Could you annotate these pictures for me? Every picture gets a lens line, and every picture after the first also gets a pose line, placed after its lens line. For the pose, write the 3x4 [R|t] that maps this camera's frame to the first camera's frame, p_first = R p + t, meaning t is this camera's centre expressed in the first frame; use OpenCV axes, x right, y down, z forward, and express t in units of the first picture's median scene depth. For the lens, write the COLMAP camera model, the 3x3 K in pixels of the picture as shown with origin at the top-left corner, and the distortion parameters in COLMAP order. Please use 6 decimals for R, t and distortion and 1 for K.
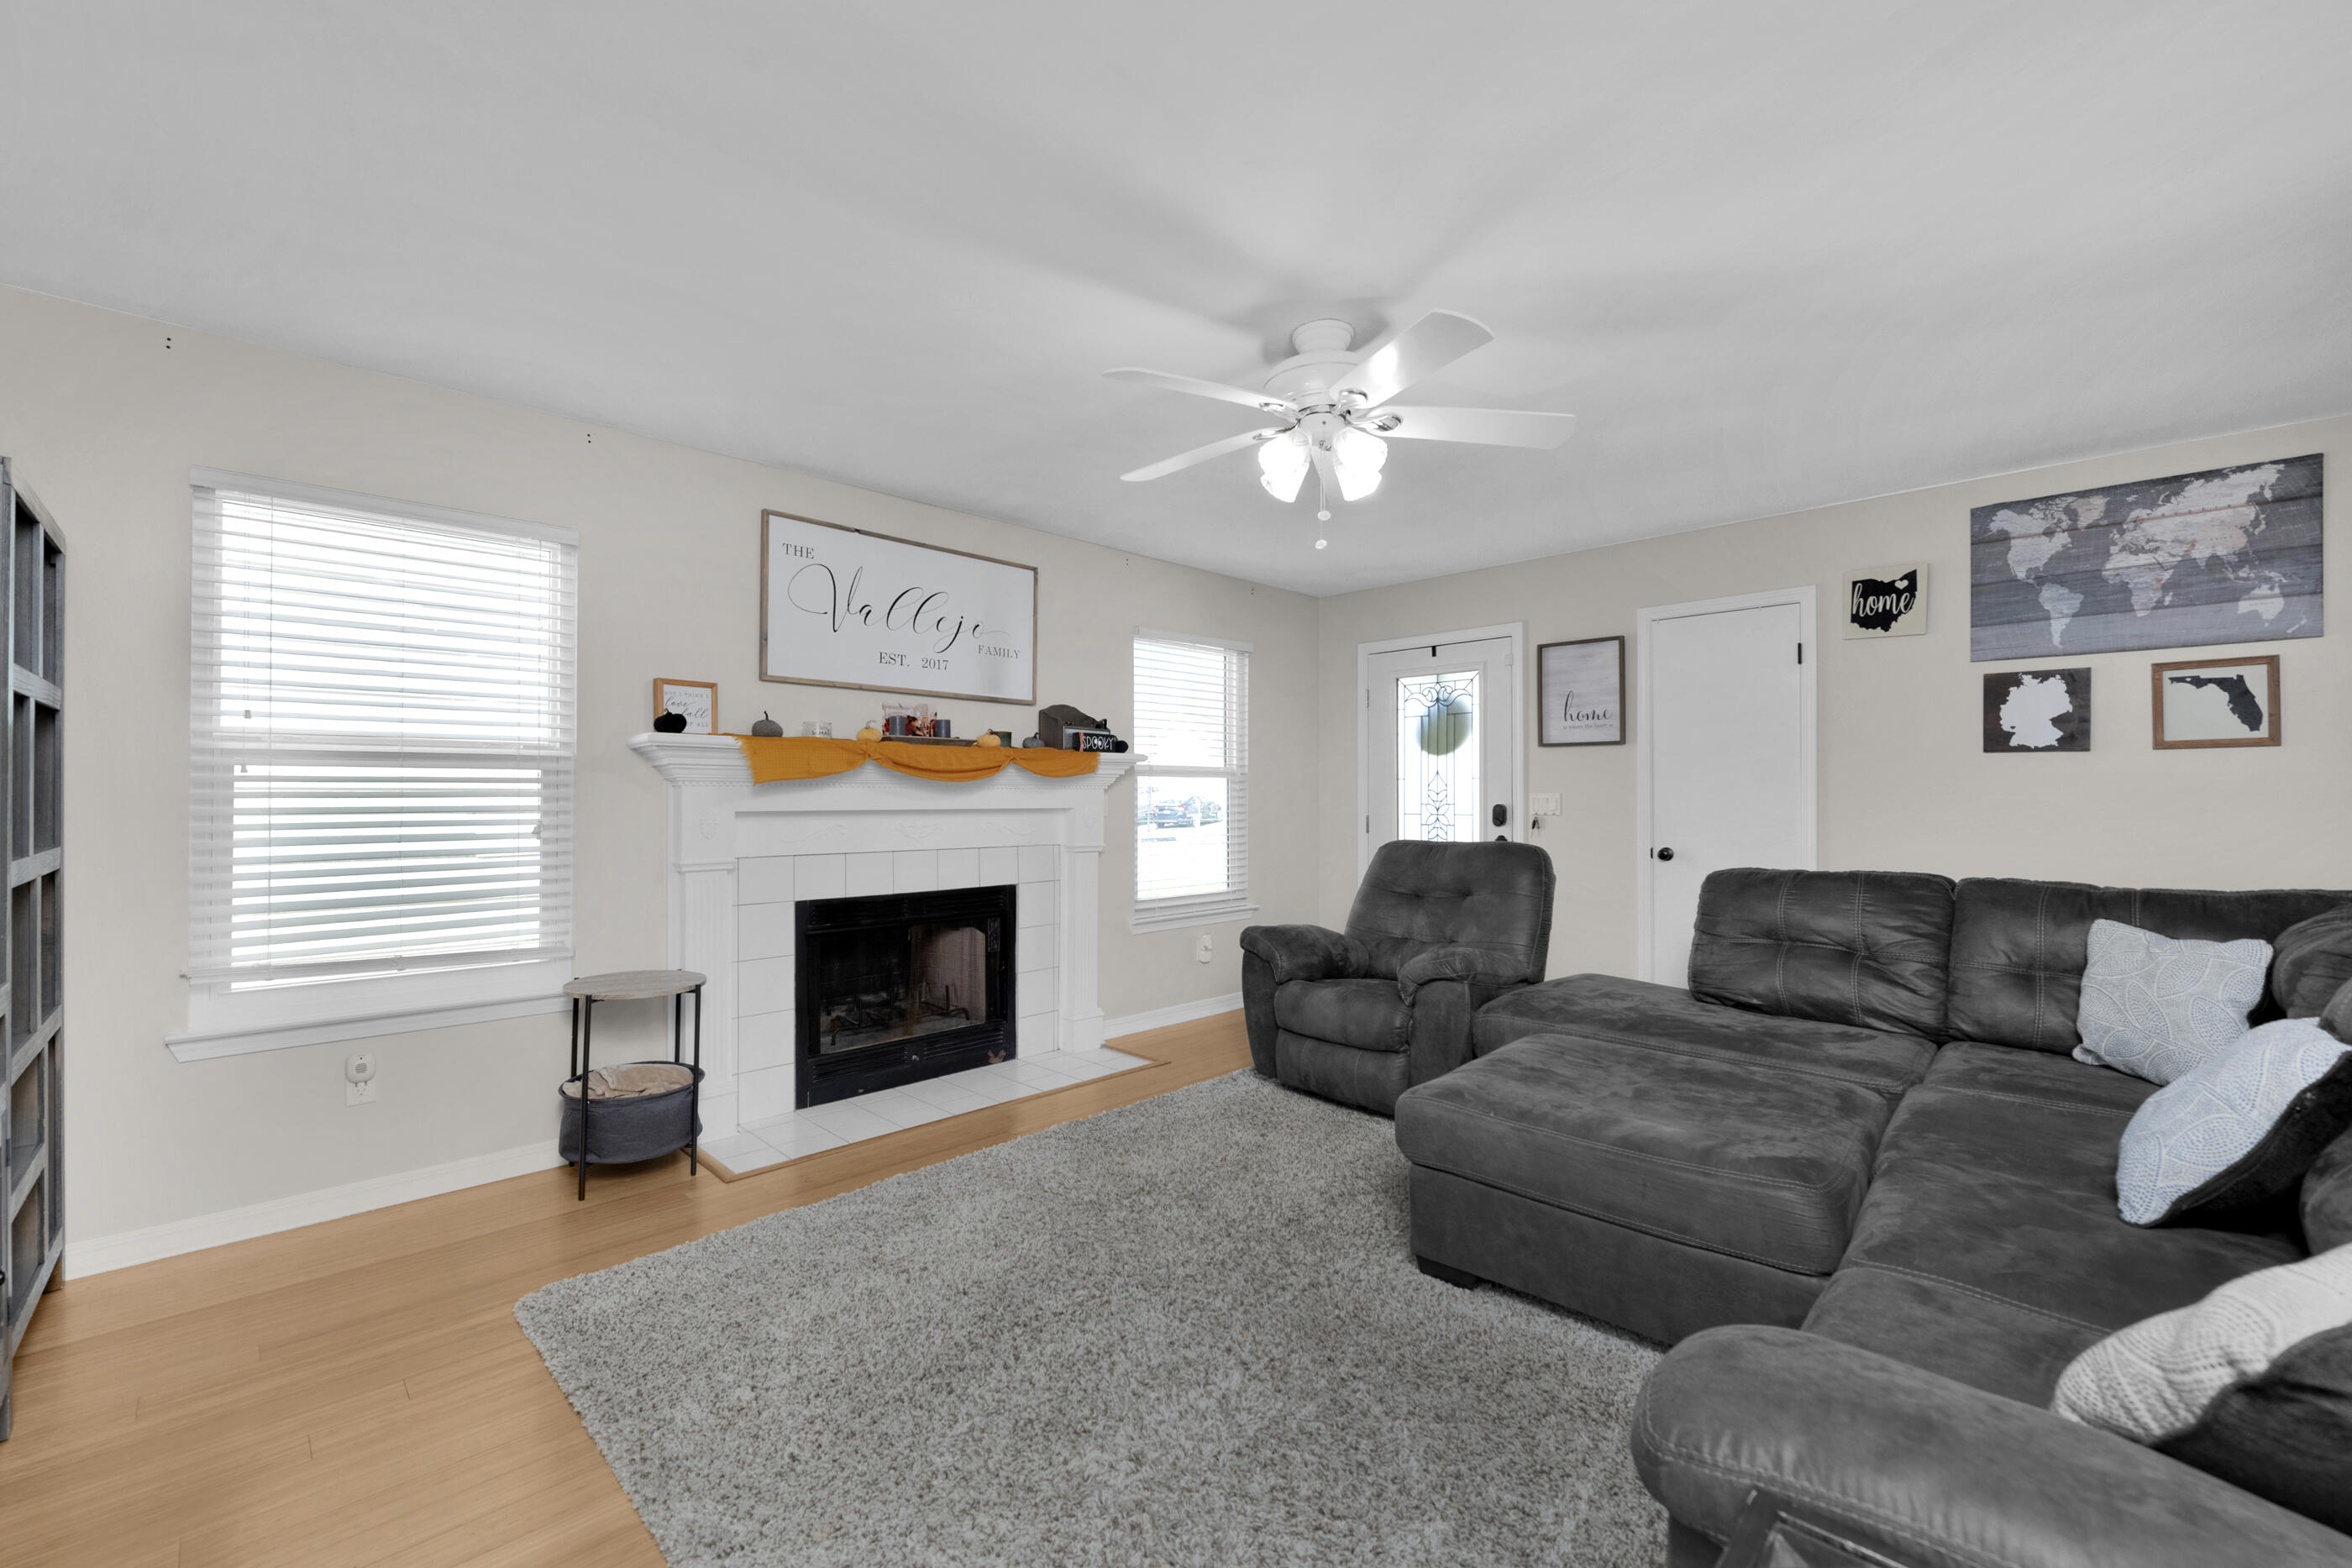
lens RADIAL K [[947.9, 0, 1187.5], [0, 947.9, 789.2], [0, 0, 1]] dist [-0.006861, 0.001292]
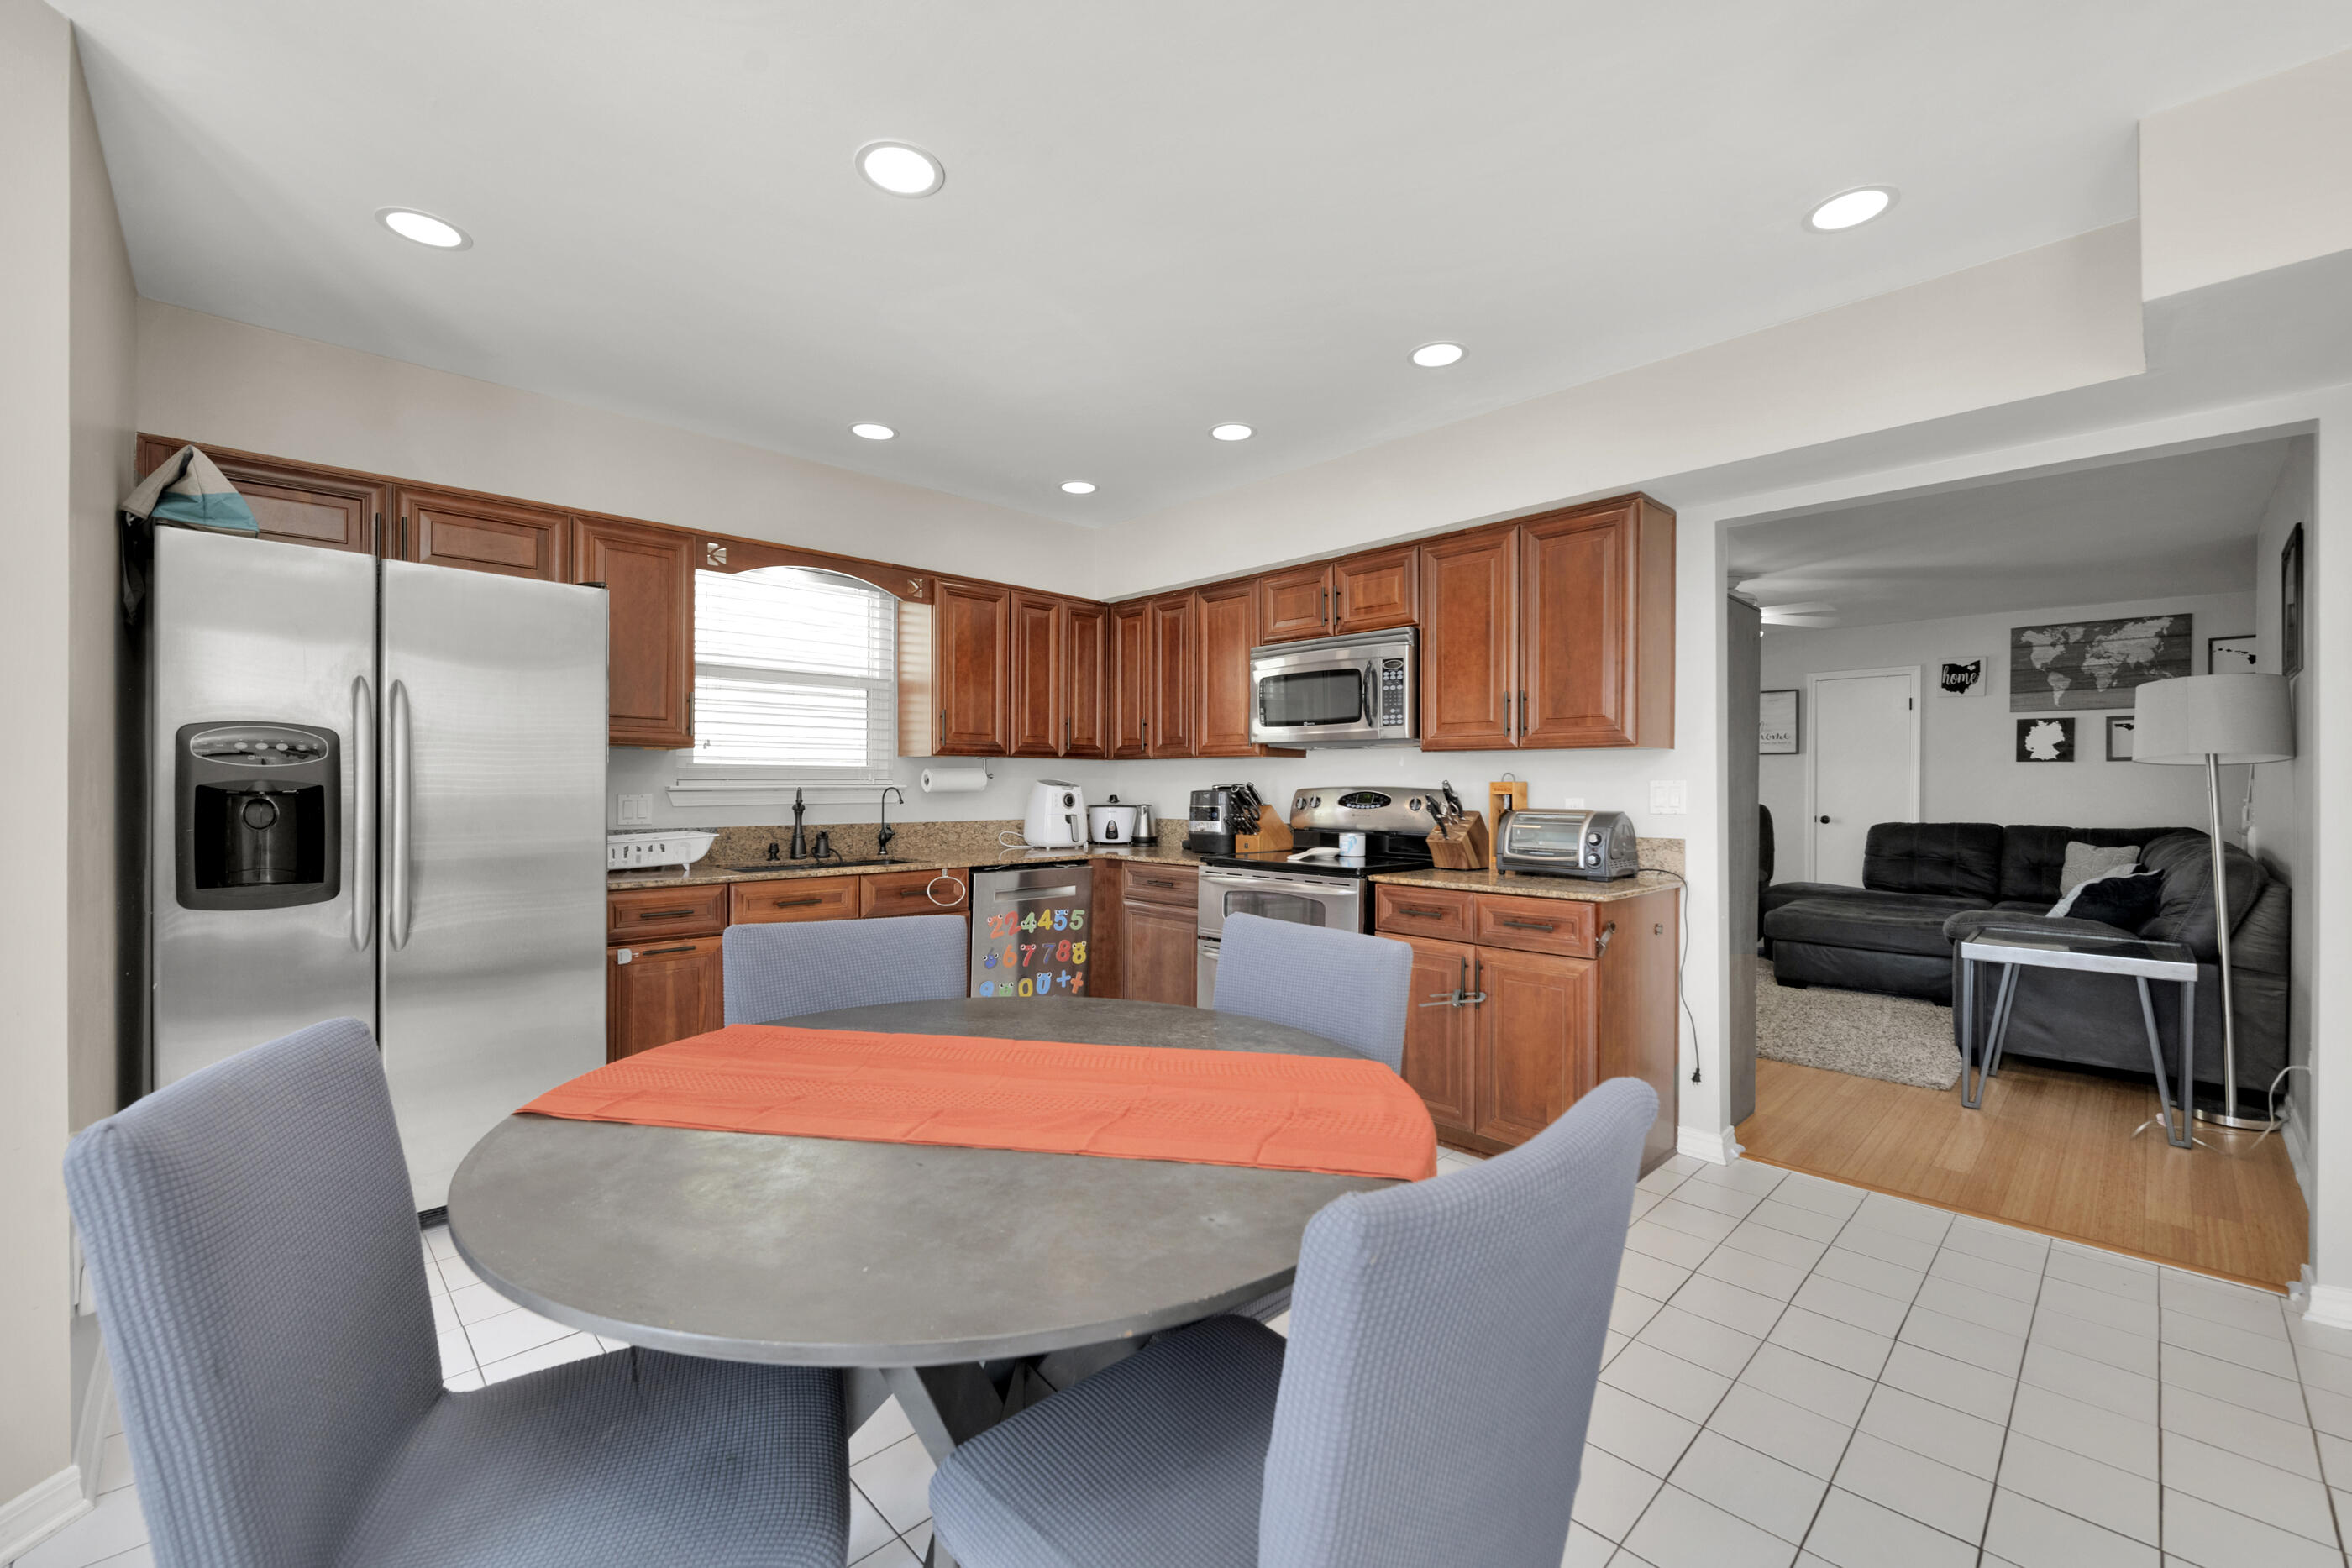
lens RADIAL K [[947.9, 0, 1189.6], [0, 947.9, 790.9], [0, 0, 1]] dist [-0.006861, 0.001292]
pose [[0.999854, 0.003104, -0.016813, -0.766936], [-0.002897, 0.999920, 0.012284, -0.000335], [0.016849, -0.012233, 0.999783, -0.902525]]
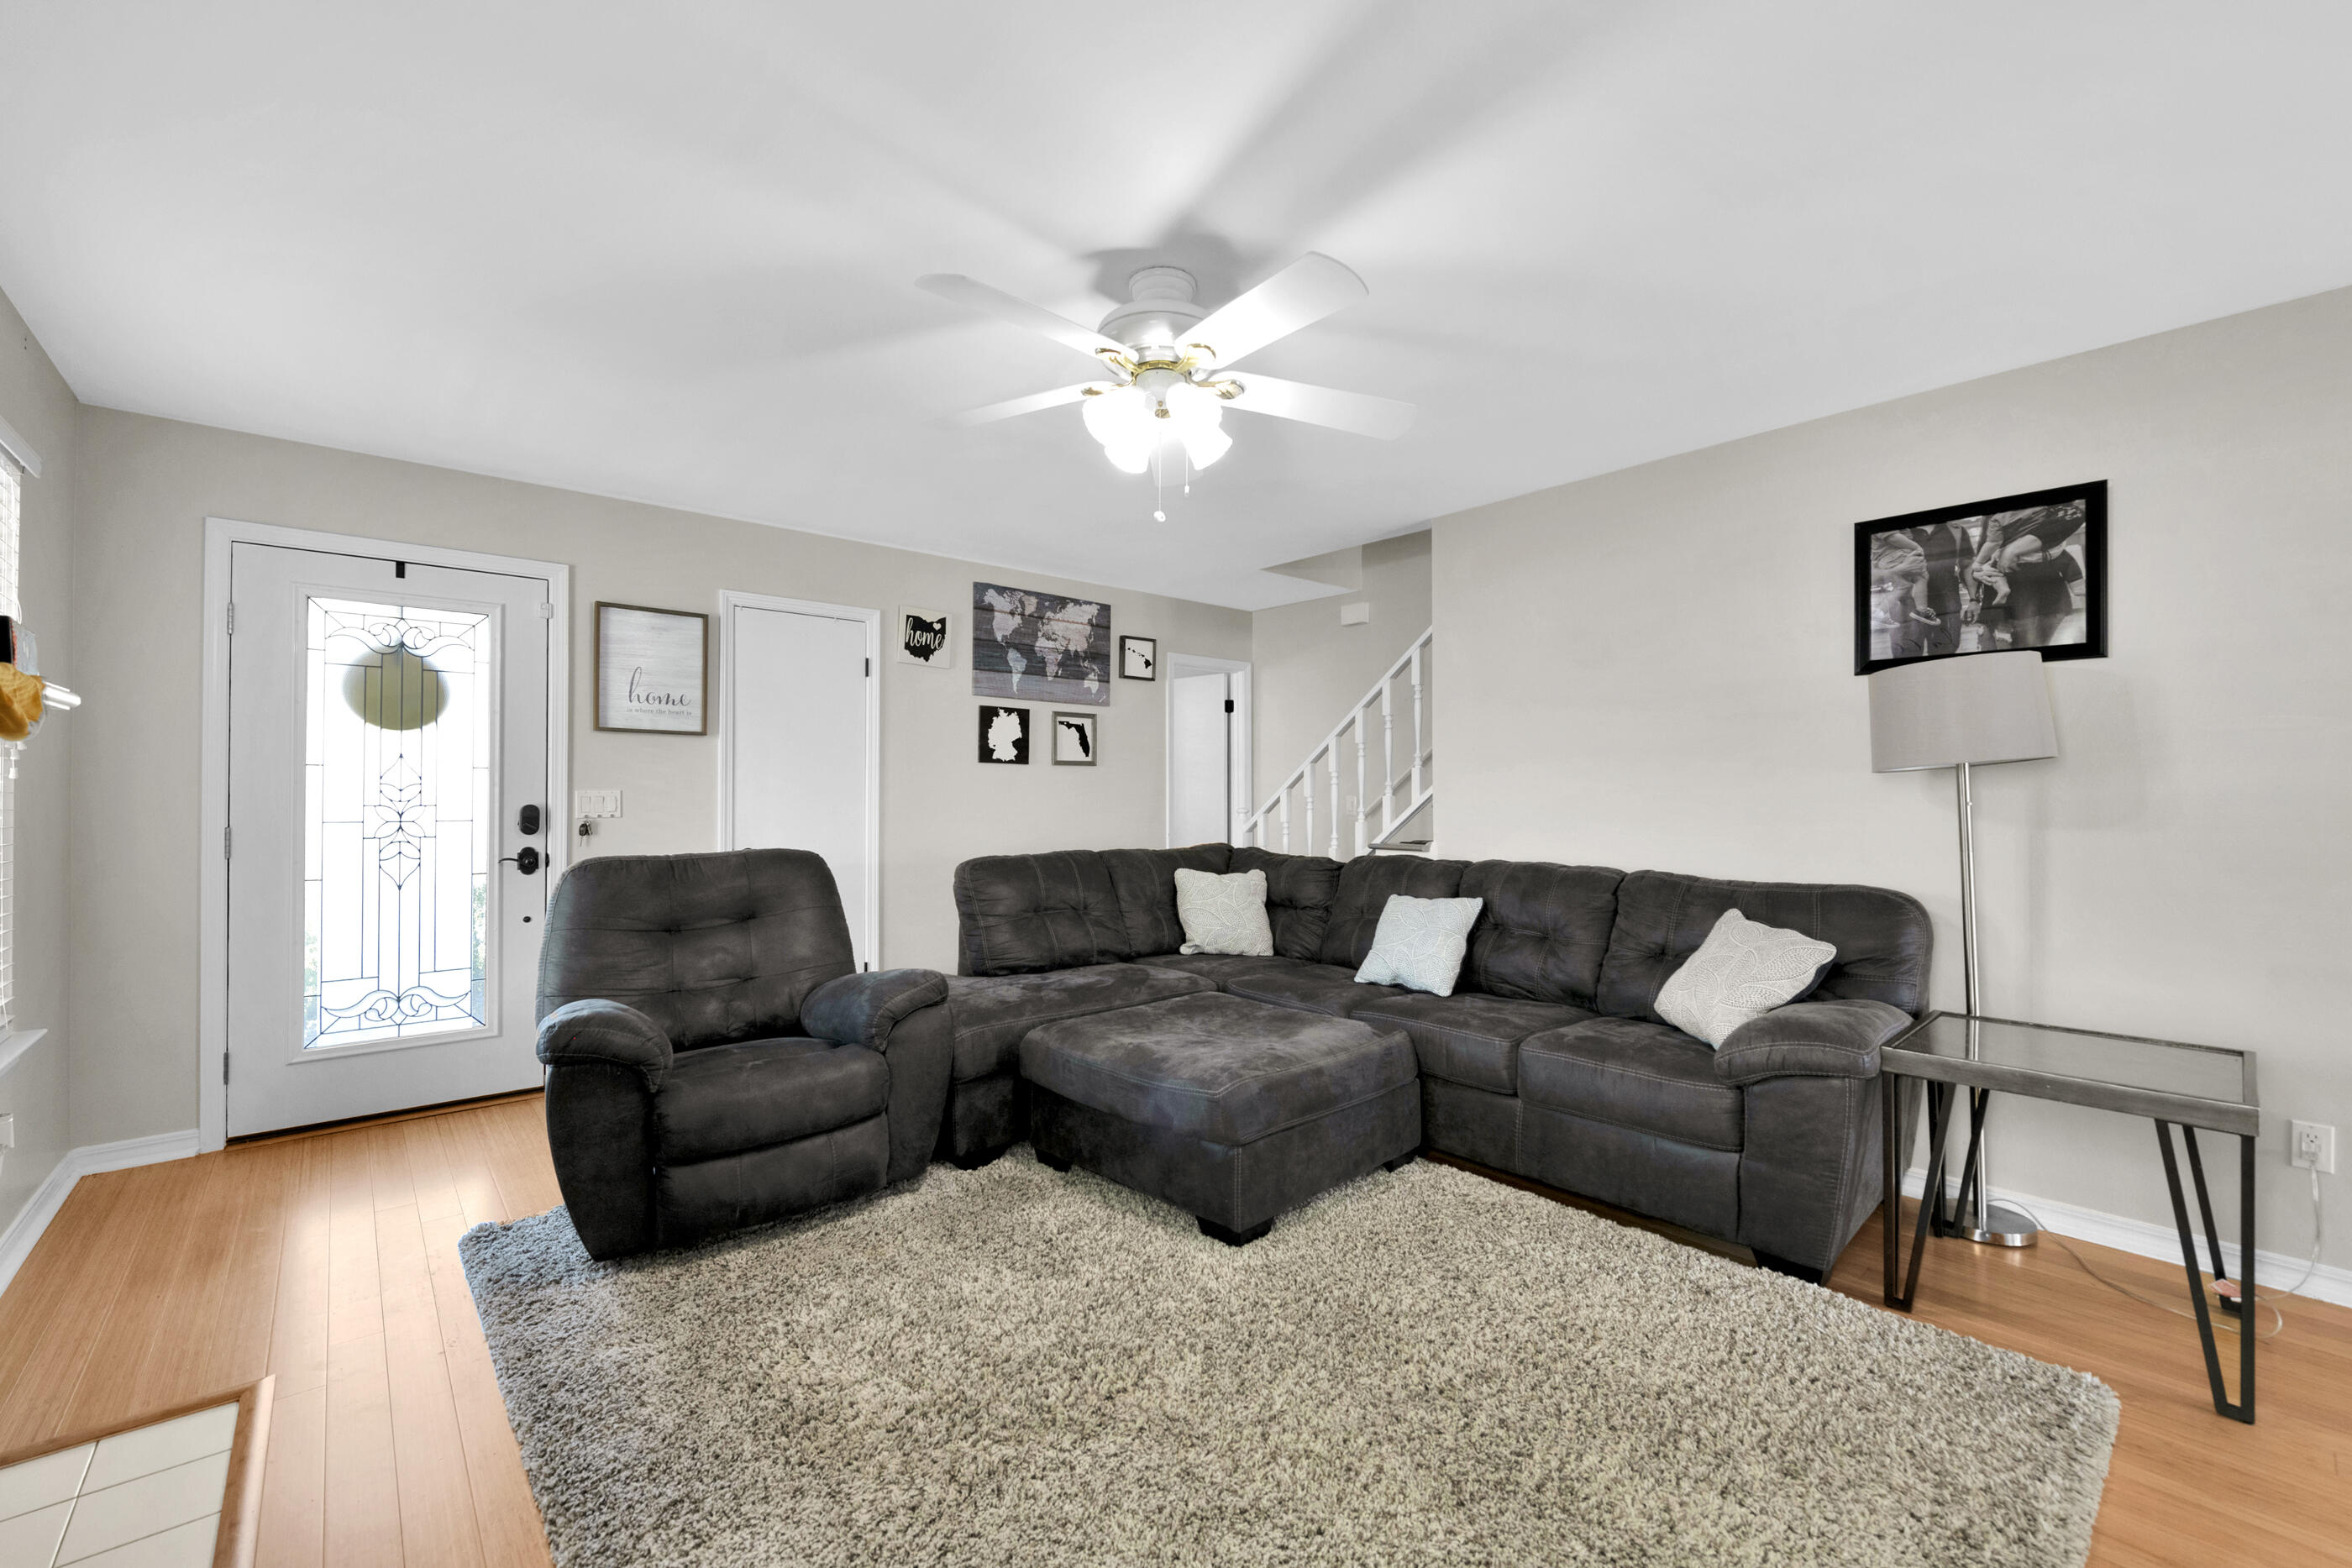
lens RADIAL K [[947.9, 0, 1176.1], [0, 947.9, 785.3], [0, 0, 1]] dist [-0.006861, 0.001292]
pose [[0.073818, 0.013168, 0.997185, -0.520294], [-0.006887, 0.999896, -0.012694, 0.009527], [-0.997248, -0.005931, 0.073901, 0.642217]]
